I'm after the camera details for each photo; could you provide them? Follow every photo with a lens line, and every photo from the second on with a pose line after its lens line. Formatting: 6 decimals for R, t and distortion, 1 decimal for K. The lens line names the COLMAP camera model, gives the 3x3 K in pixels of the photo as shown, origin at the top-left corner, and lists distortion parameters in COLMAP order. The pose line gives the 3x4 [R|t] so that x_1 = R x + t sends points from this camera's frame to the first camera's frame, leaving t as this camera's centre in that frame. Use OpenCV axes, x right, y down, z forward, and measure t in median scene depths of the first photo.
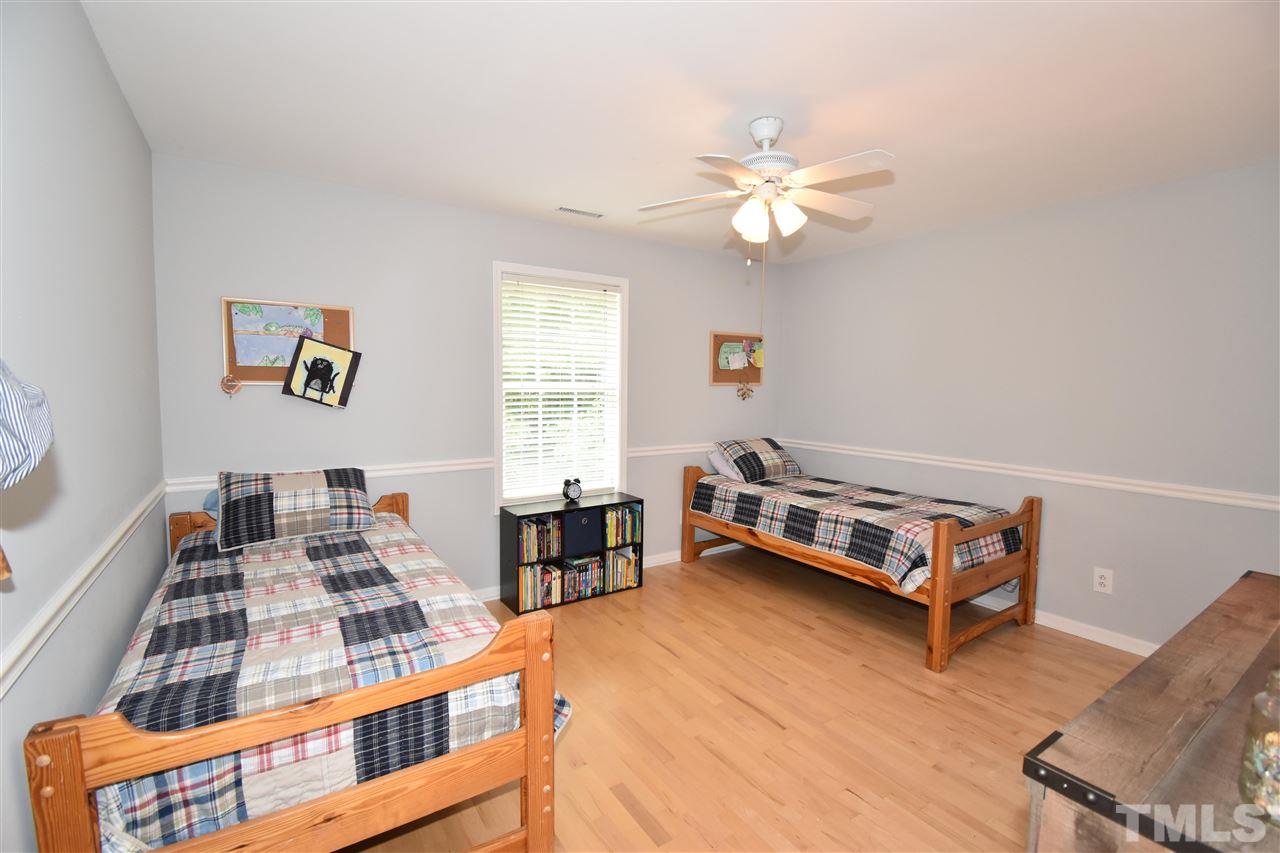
lens RADIAL K [[562.2, 0, 644.3], [0, 562.2, 424.2], [0, 0, 1]] dist [0.013194, -0.017242]
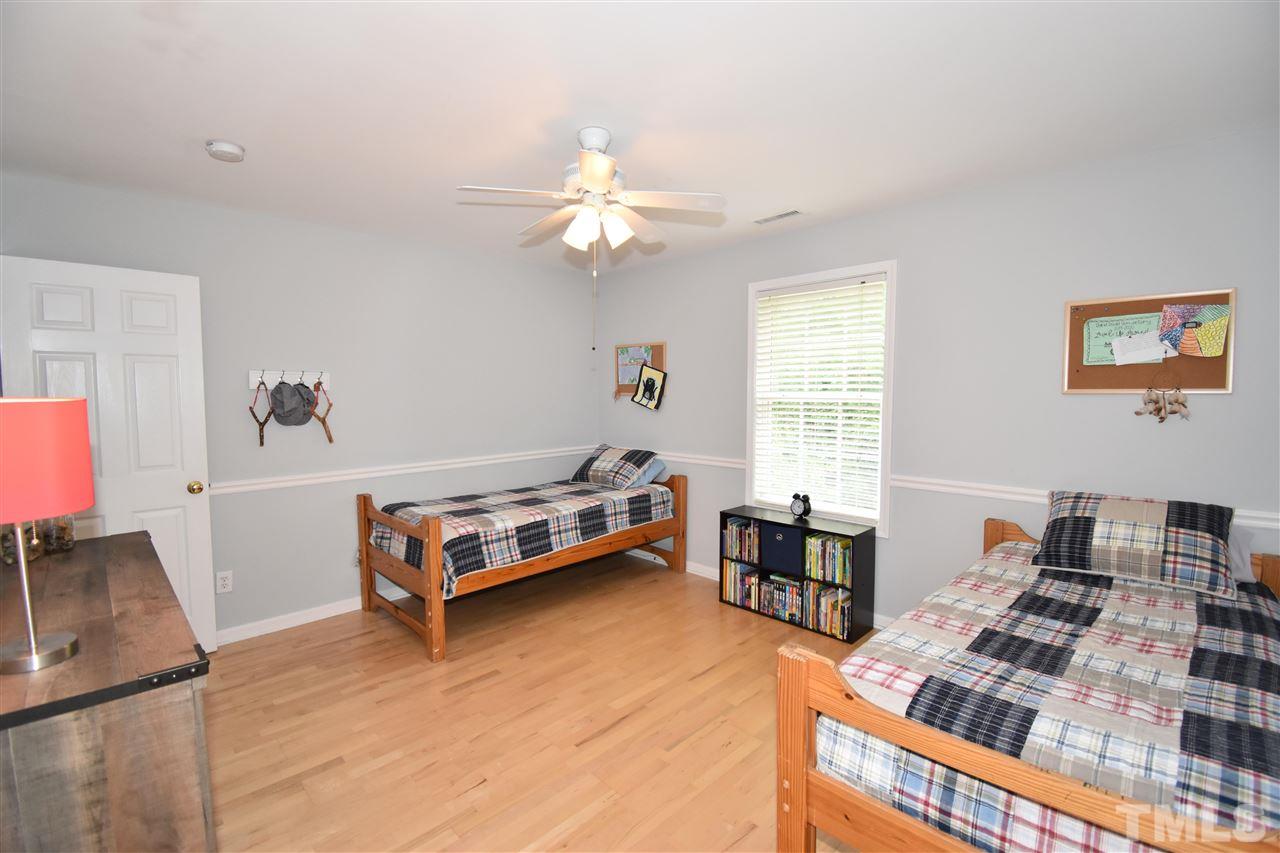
lens RADIAL K [[562.2, 0, 644.3], [0, 562.2, 424.2], [0, 0, 1]] dist [0.013194, -0.017242]
pose [[0.195188, 0.040237, -0.979940, 0.780461], [-0.074890, 0.996852, 0.026014, -0.025312], [0.977902, 0.068310, 0.197587, 0.580582]]
